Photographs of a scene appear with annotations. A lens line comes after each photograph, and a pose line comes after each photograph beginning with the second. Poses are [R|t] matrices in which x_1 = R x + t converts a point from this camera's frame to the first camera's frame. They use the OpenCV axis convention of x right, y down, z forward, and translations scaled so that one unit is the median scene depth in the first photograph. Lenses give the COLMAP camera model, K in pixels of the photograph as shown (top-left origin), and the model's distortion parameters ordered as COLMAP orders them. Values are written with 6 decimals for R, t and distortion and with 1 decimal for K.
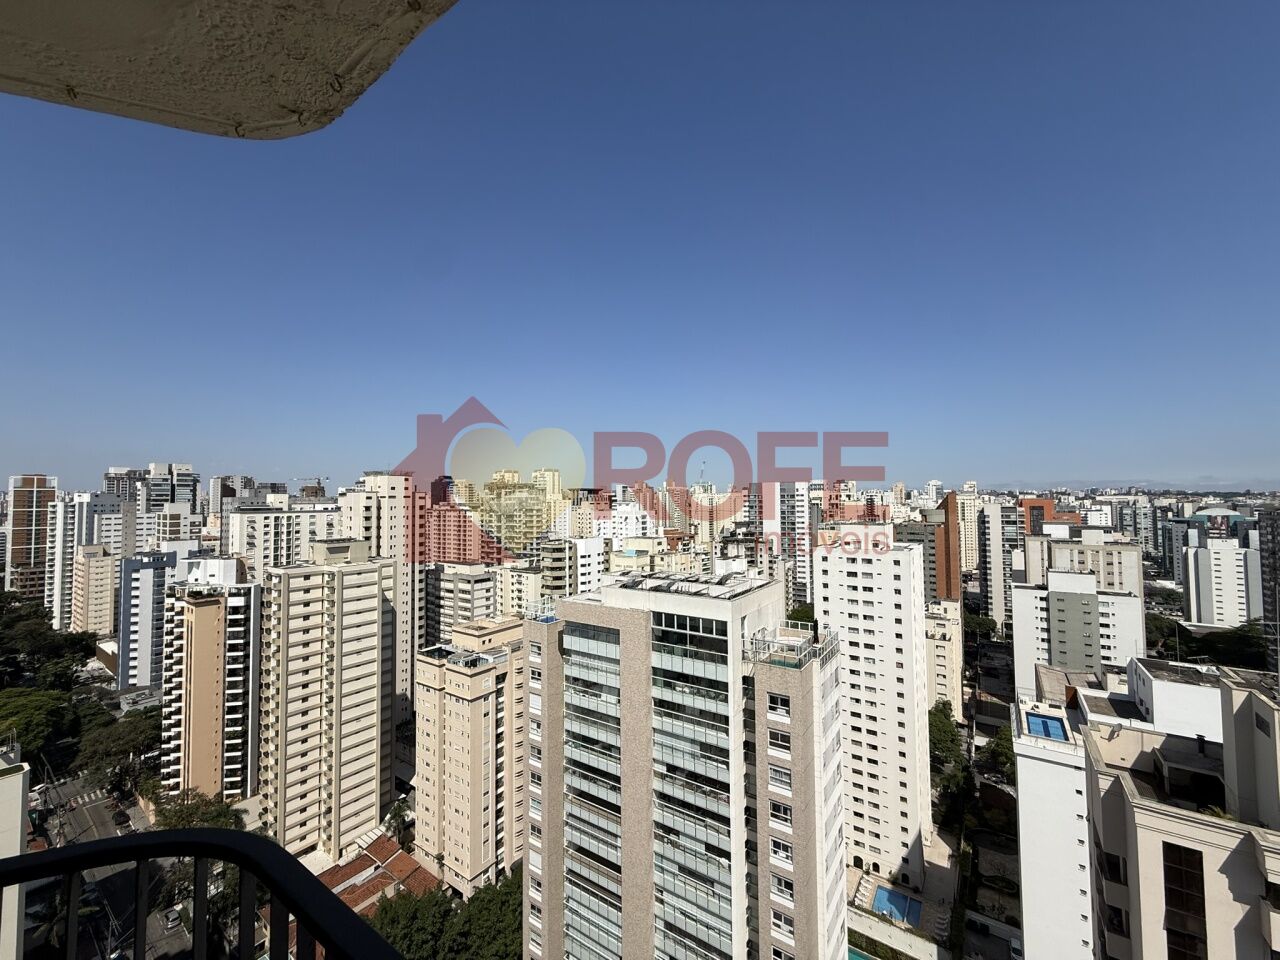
lens RADIAL K [[506.8, 0, 637.2], [0, 506.8, 473.8], [0, 0, 1]] dist [0.000796, -0.000075]
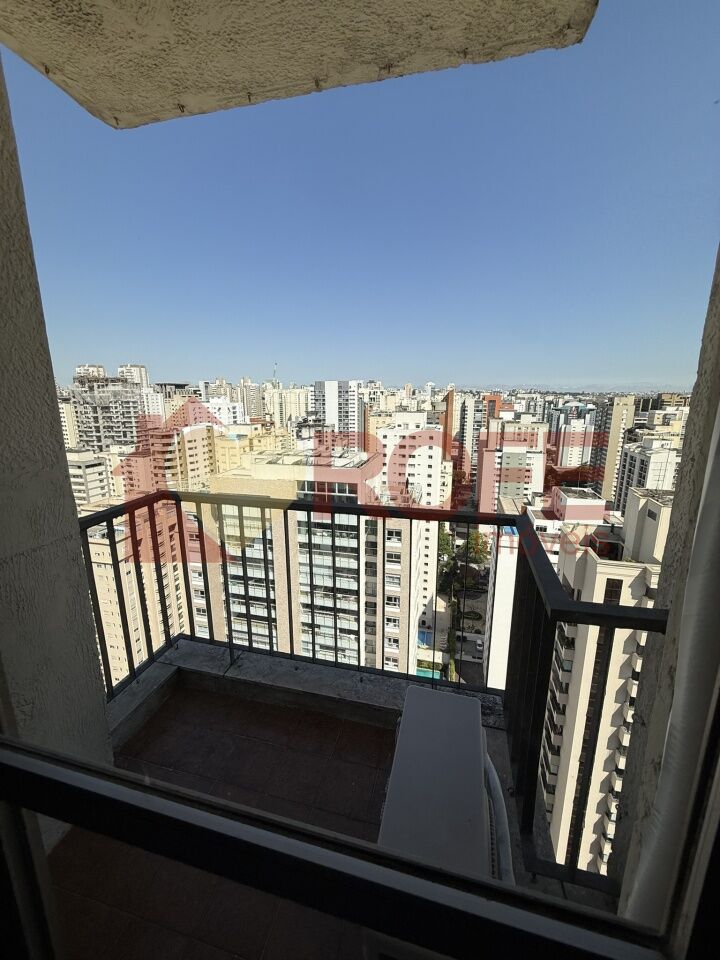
lens RADIAL K [[380.1, 0, 316.3], [0, 380.1, 473.3], [0, 0, 1]] dist [0.000796, -0.000075]
pose [[0.935284, -0.062011, 0.348423, -0.408296], [-0.026521, 0.969479, 0.243735, 0.028146], [-0.352903, -0.237202, 0.905094, 0.179897]]
